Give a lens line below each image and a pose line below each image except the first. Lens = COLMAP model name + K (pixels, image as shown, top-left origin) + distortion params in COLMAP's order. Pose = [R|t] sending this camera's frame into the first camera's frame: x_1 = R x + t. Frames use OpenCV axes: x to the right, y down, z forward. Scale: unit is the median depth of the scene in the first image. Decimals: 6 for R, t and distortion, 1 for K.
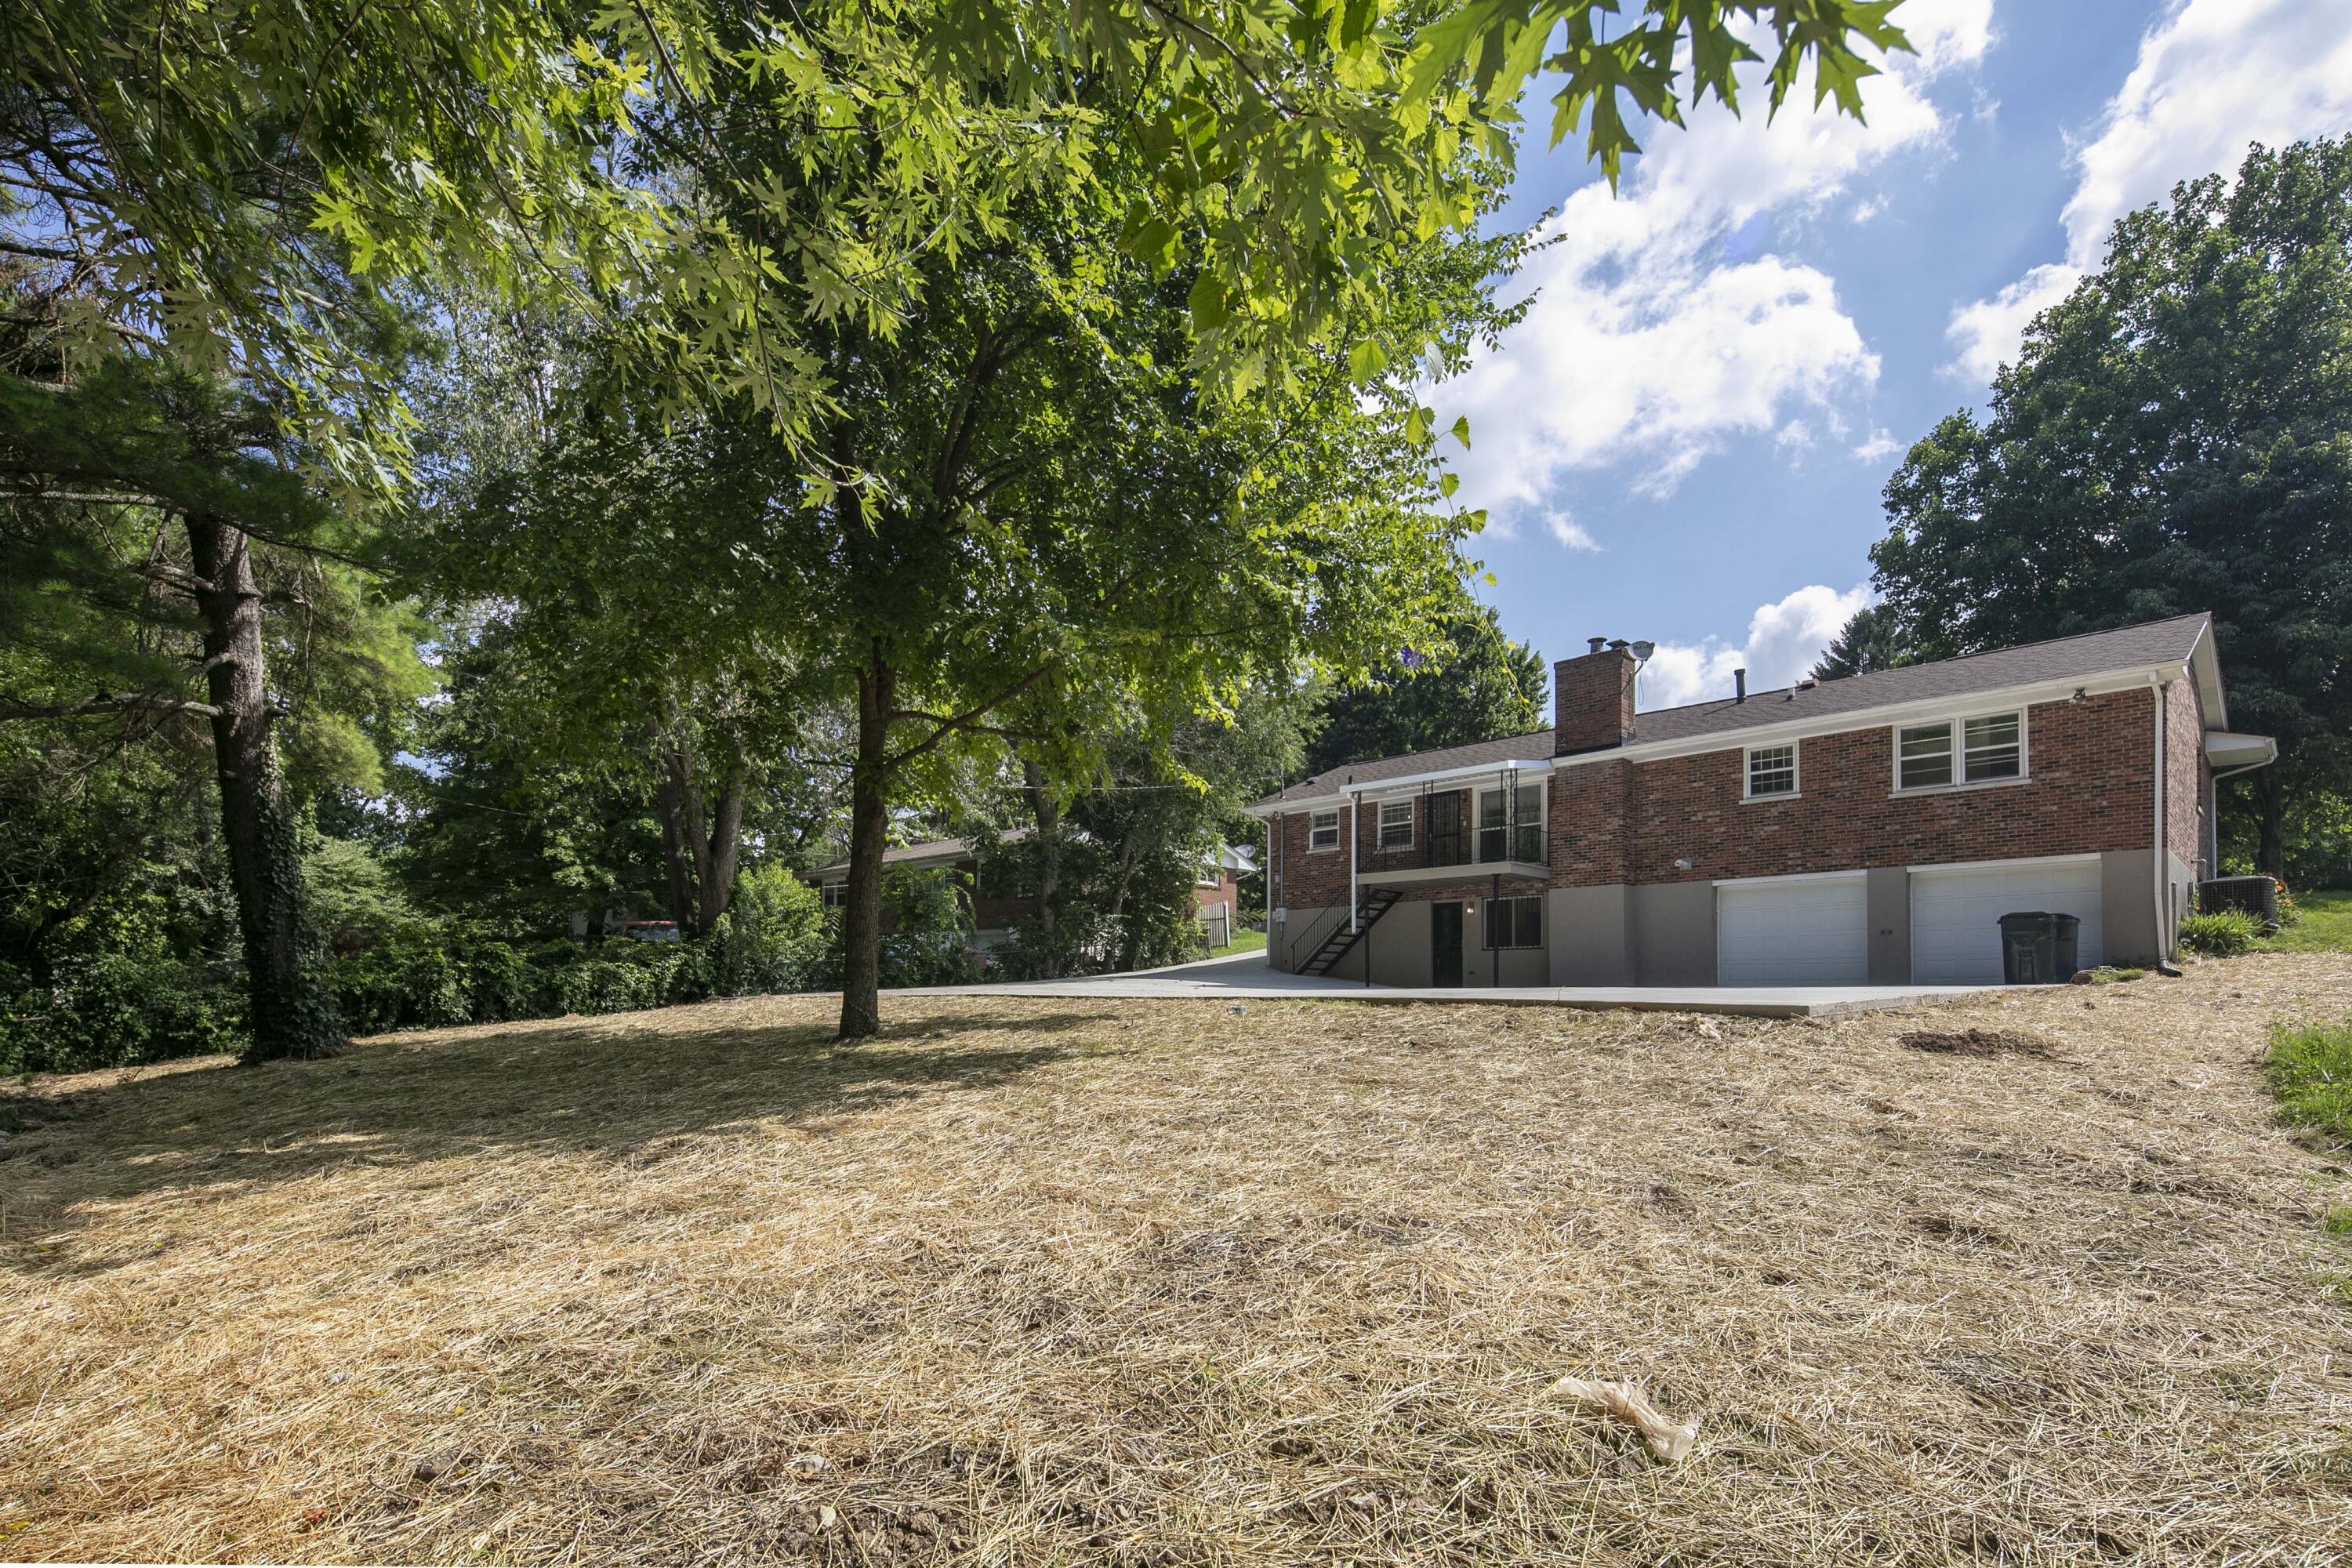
lens RADIAL K [[1163.5, 0, 1176.0], [0, 1163.5, 784.0], [0, 0, 1]] dist [-0.003129, -0.000763]
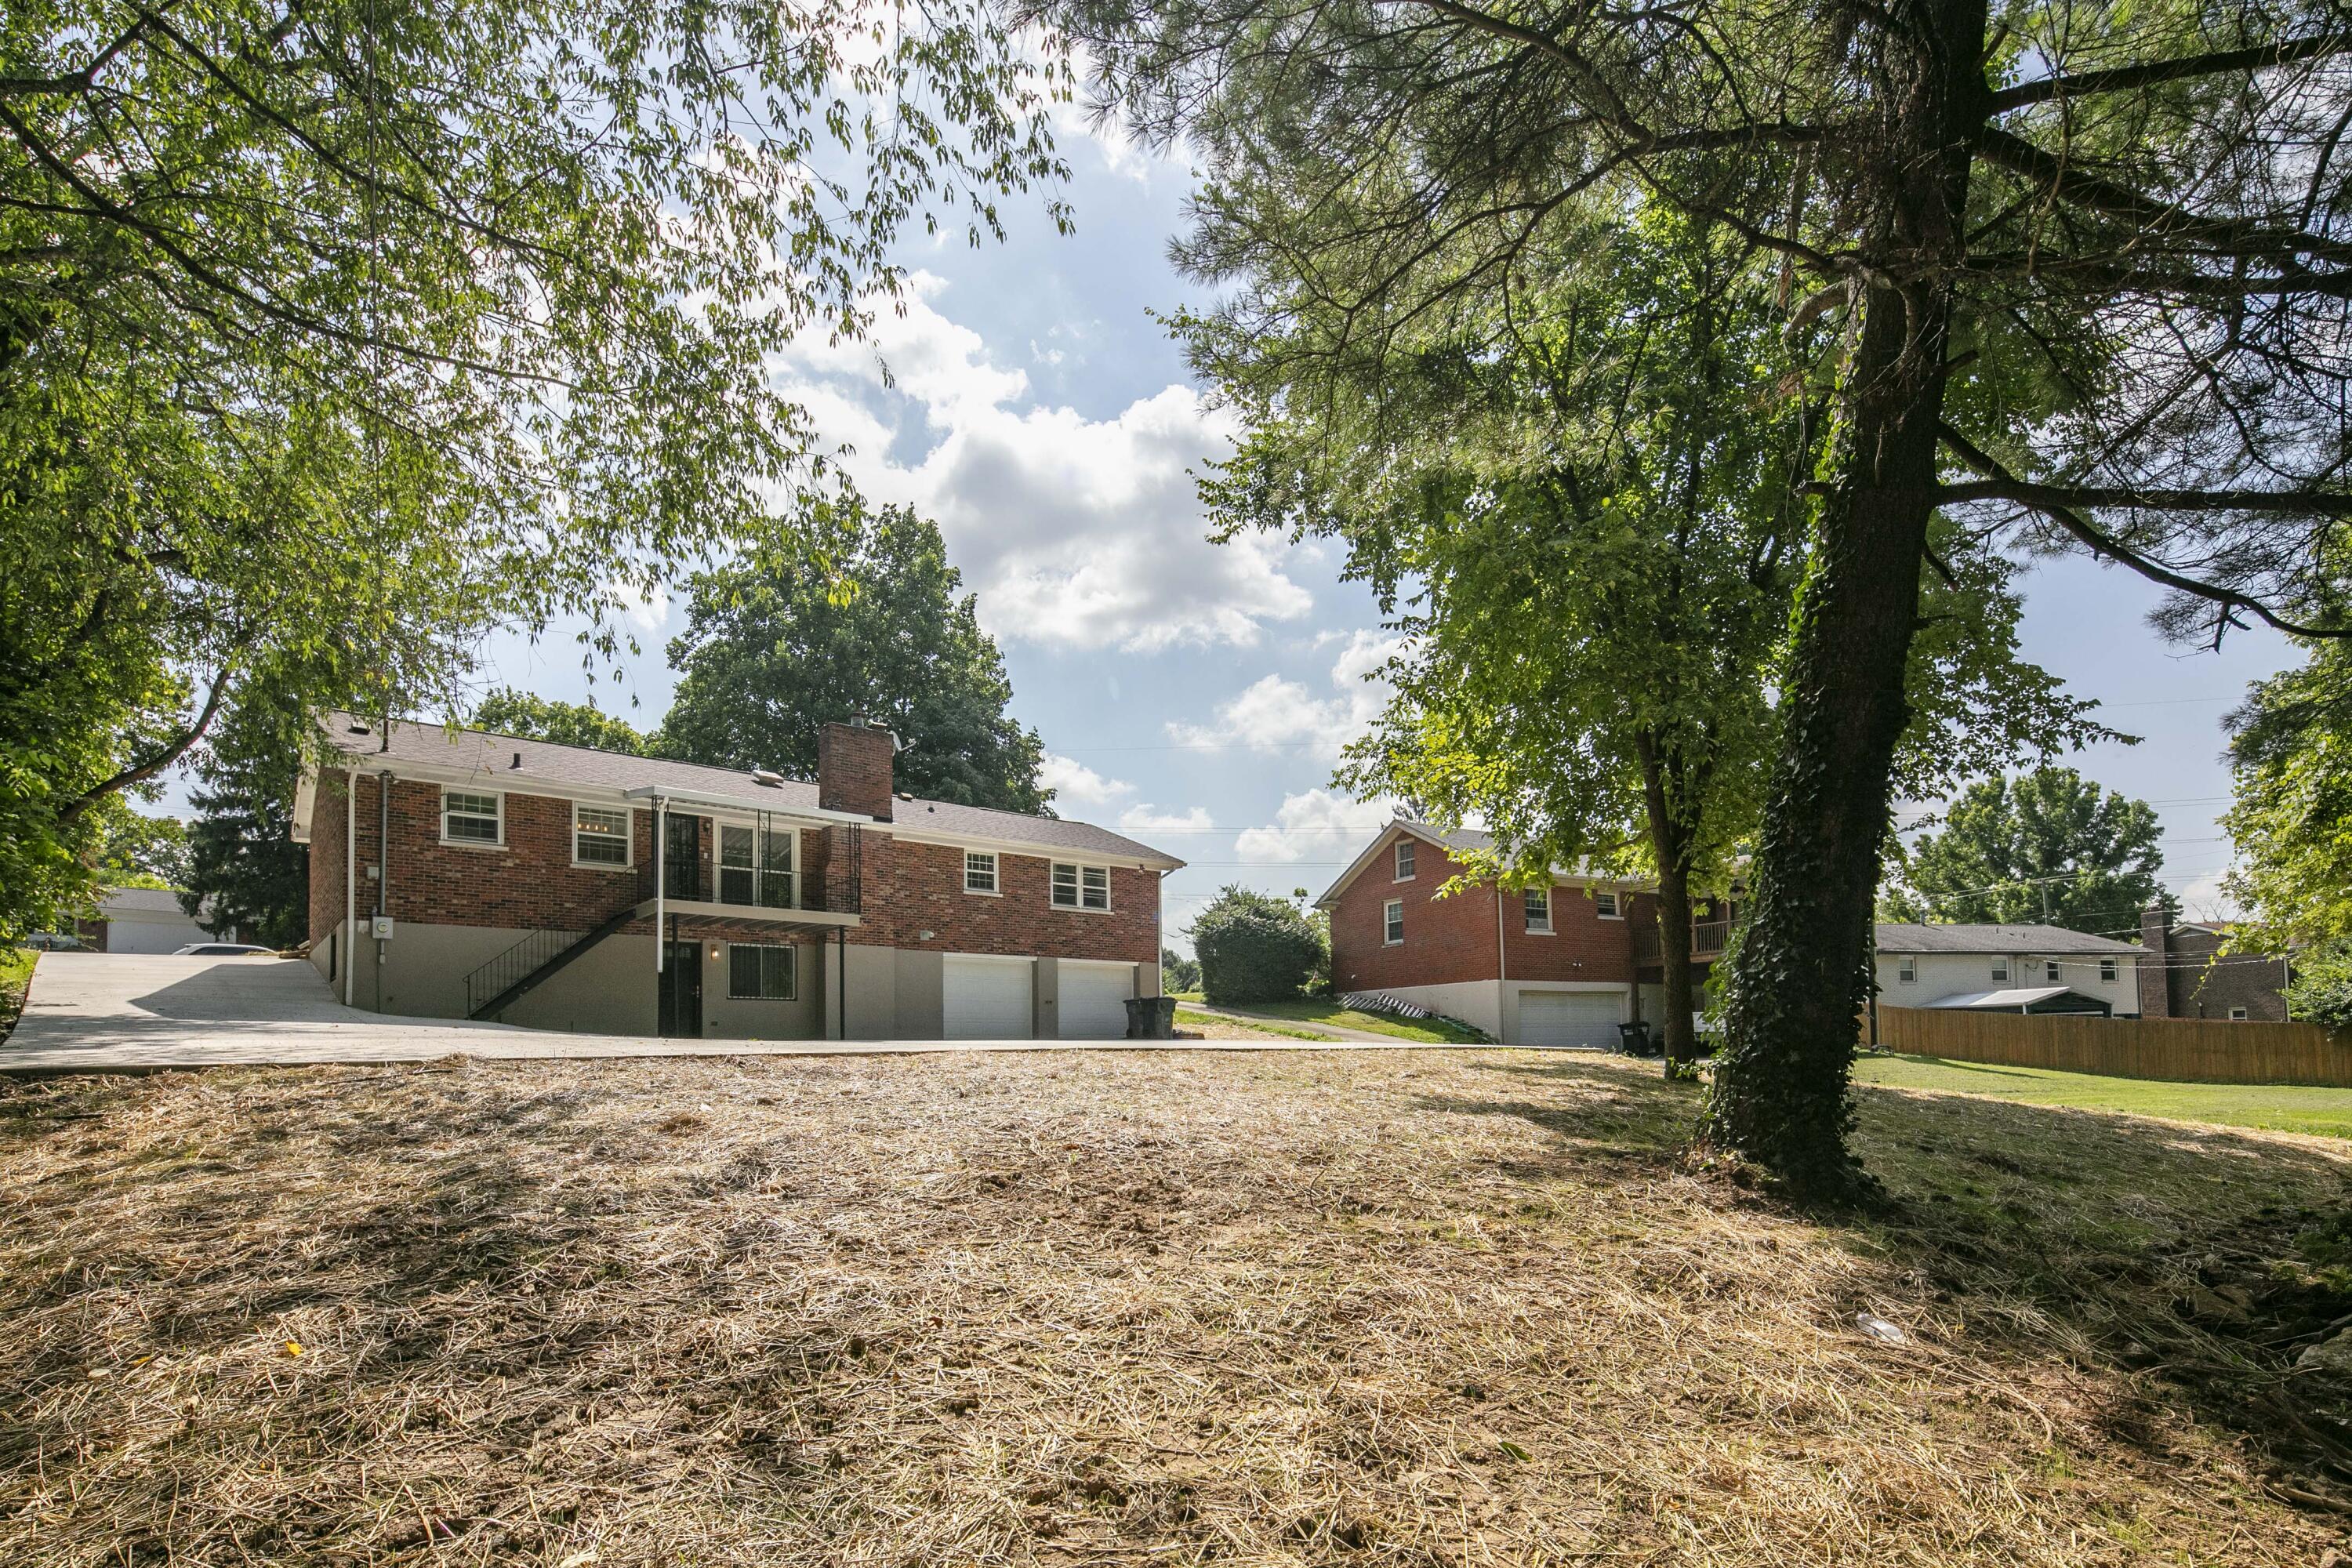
lens RADIAL K [[1163.5, 0, 1176.0], [0, 1163.5, 784.0], [0, 0, 1]] dist [-0.003129, -0.000763]
pose [[0.070352, 0.227958, 0.971126, -0.738794], [-0.171299, 0.961837, -0.213368, 0.131906], [-0.982704, -0.151342, 0.106716, 0.660767]]
